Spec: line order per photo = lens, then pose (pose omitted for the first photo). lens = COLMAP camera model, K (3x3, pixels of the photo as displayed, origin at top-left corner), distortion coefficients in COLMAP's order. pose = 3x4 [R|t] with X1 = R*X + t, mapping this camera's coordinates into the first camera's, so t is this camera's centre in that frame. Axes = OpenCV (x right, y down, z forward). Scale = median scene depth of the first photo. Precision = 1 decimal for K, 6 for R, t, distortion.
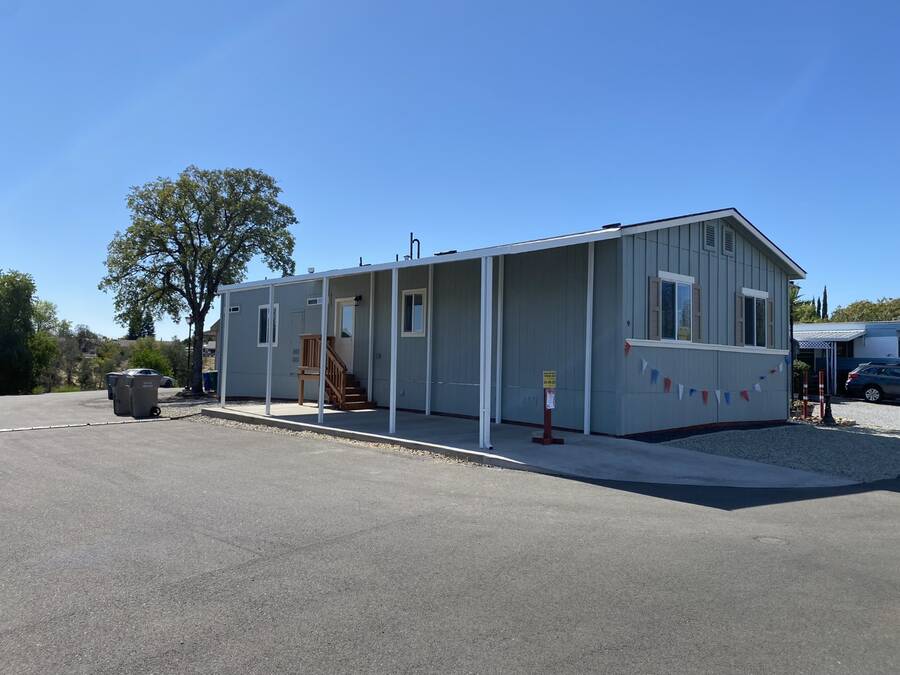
lens RADIAL K [[692.9, 0, 450.2], [0, 692.9, 331.8], [0, 0, 1]] dist [0.026878, -0.014032]
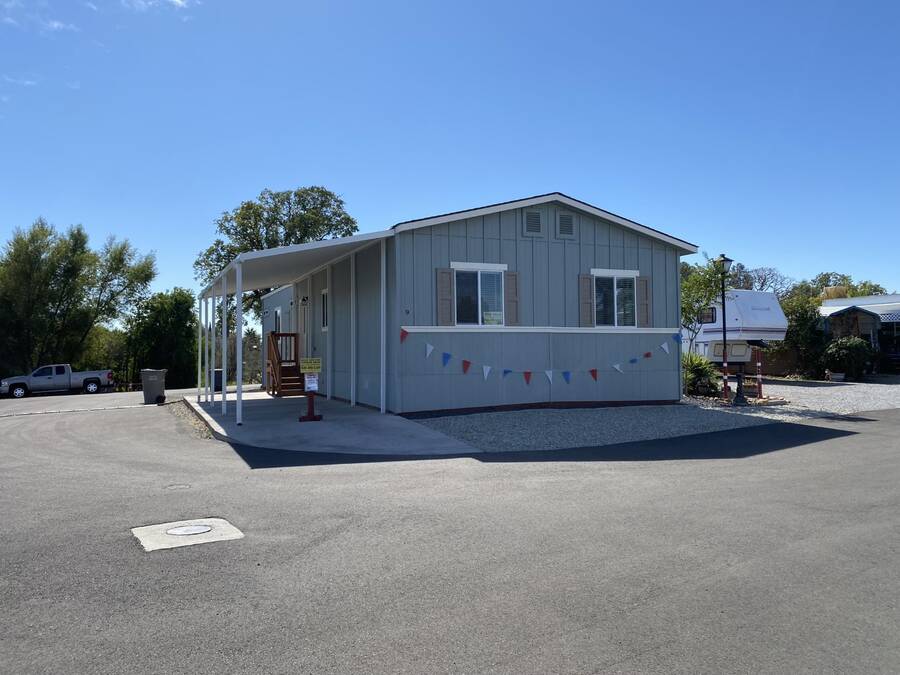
lens RADIAL K [[692.9, 0, 451.5], [0, 692.9, 342.3], [0, 0, 1]] dist [0.026878, -0.014032]
pose [[0.952940, -0.039517, -0.300571, 0.582214], [0.047321, 0.998704, 0.018725, 0.016042], [0.299442, -0.032067, 0.953576, -0.029856]]
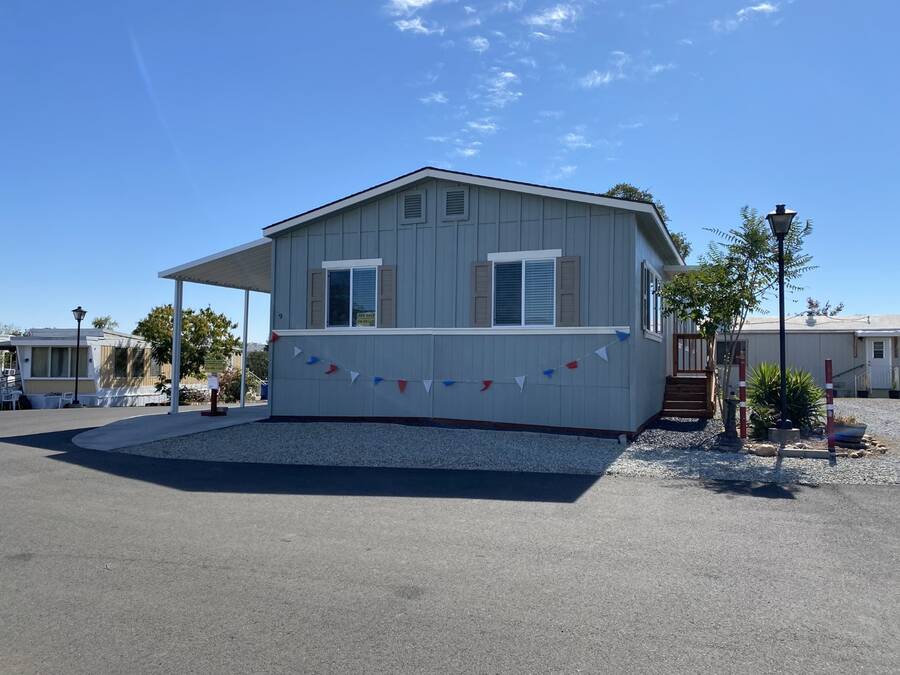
lens RADIAL K [[692.9, 0, 450.1], [0, 692.9, 336.8], [0, 0, 1]] dist [0.026878, -0.014032]
pose [[0.447310, -0.055214, -0.892673, 1.220587], [0.039296, 0.998342, -0.042059, 0.070045], [0.893515, -0.016265, 0.448738, 0.661636]]
